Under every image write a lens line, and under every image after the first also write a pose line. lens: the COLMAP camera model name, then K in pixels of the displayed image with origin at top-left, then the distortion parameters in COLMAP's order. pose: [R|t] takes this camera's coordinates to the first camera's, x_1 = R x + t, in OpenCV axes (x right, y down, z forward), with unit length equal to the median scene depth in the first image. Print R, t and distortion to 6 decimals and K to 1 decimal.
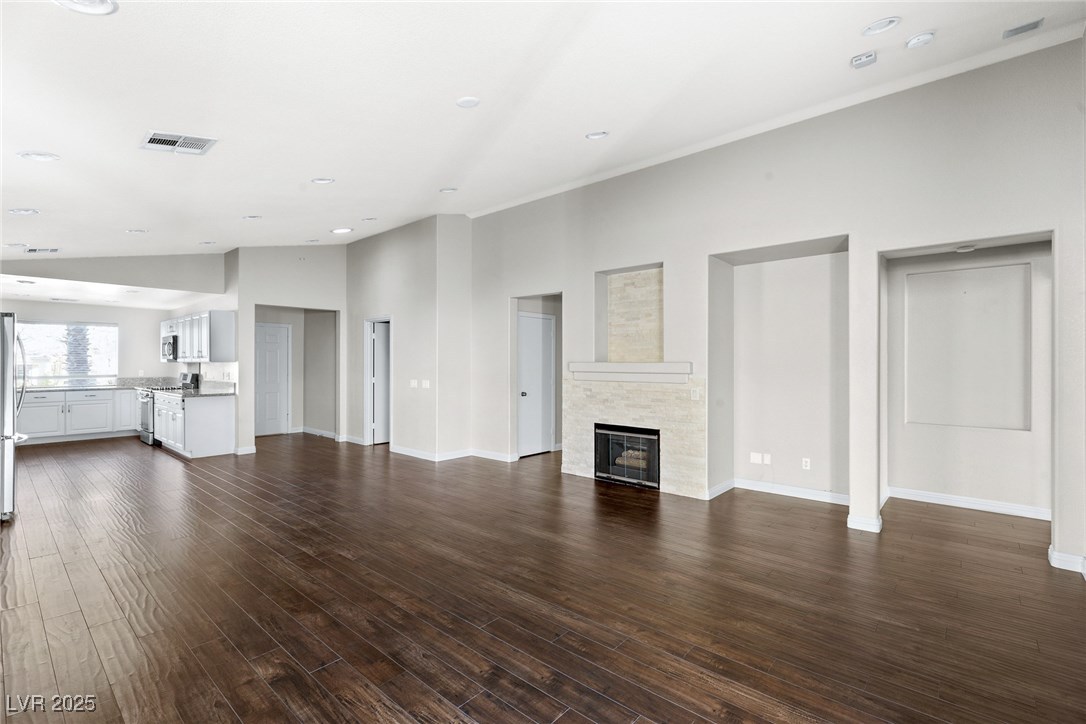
lens RADIAL K [[486.6, 0, 551.3], [0, 486.6, 364.1], [0, 0, 1]] dist [0.002306, 0.000190]
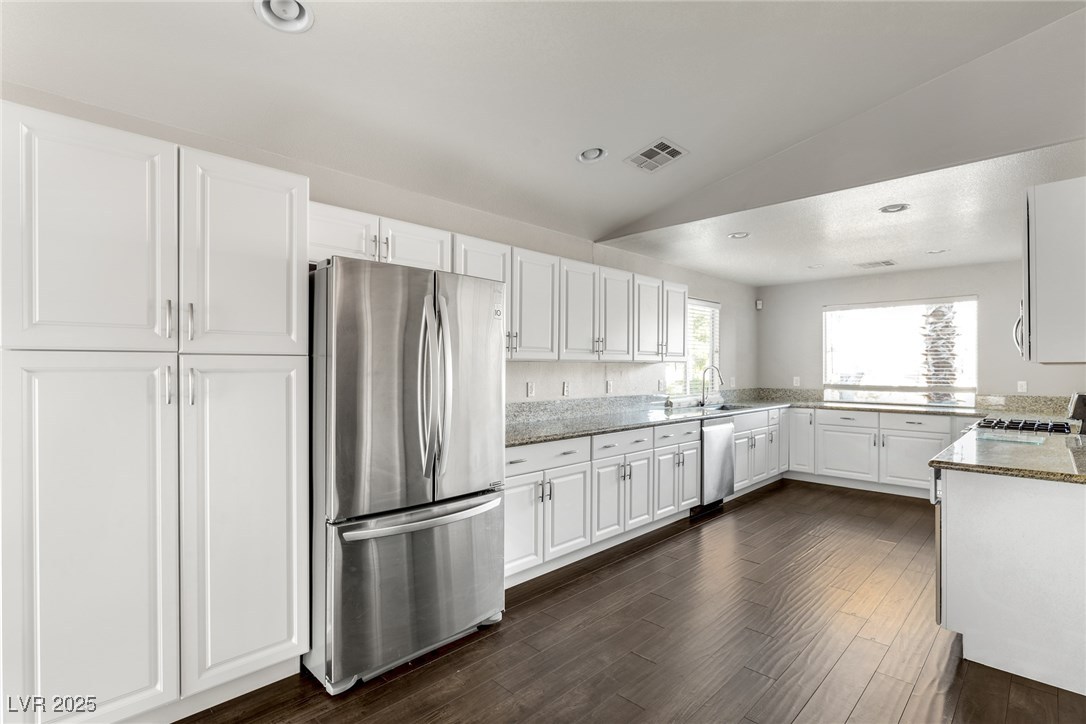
lens RADIAL K [[519.5, 0, 542.7], [0, 519.5, 369.0], [0, 0, 1]] dist [-0.004505, -0.000603]
pose [[-0.065555, 0.003258, -0.997844, -0.310562], [-0.002793, 0.999990, 0.003448, -0.000084], [0.997845, 0.003013, -0.065546, 0.615489]]
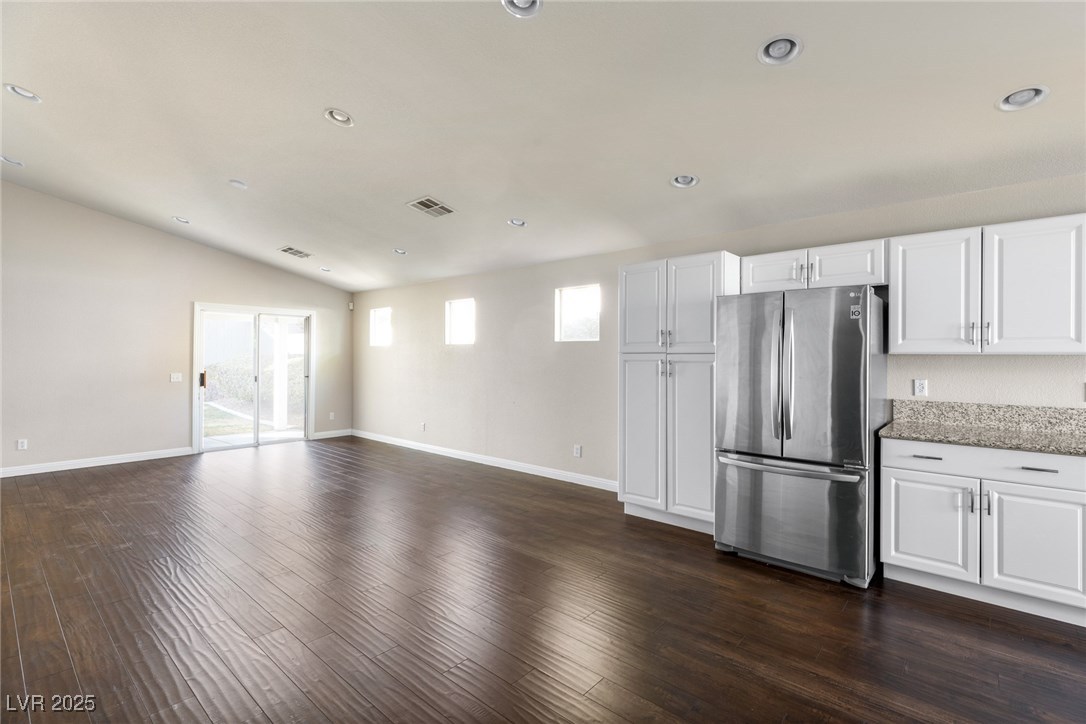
lens RADIAL K [[486.6, 0, 552.2], [0, 486.6, 353.8], [0, 0, 1]] dist [0.002306, 0.000190]
pose [[-0.999854, -0.003061, -0.016798, -0.408045], [-0.003039, 0.999994, -0.001370, -0.004555], [0.016803, -0.001318, -0.999858, 0.907817]]
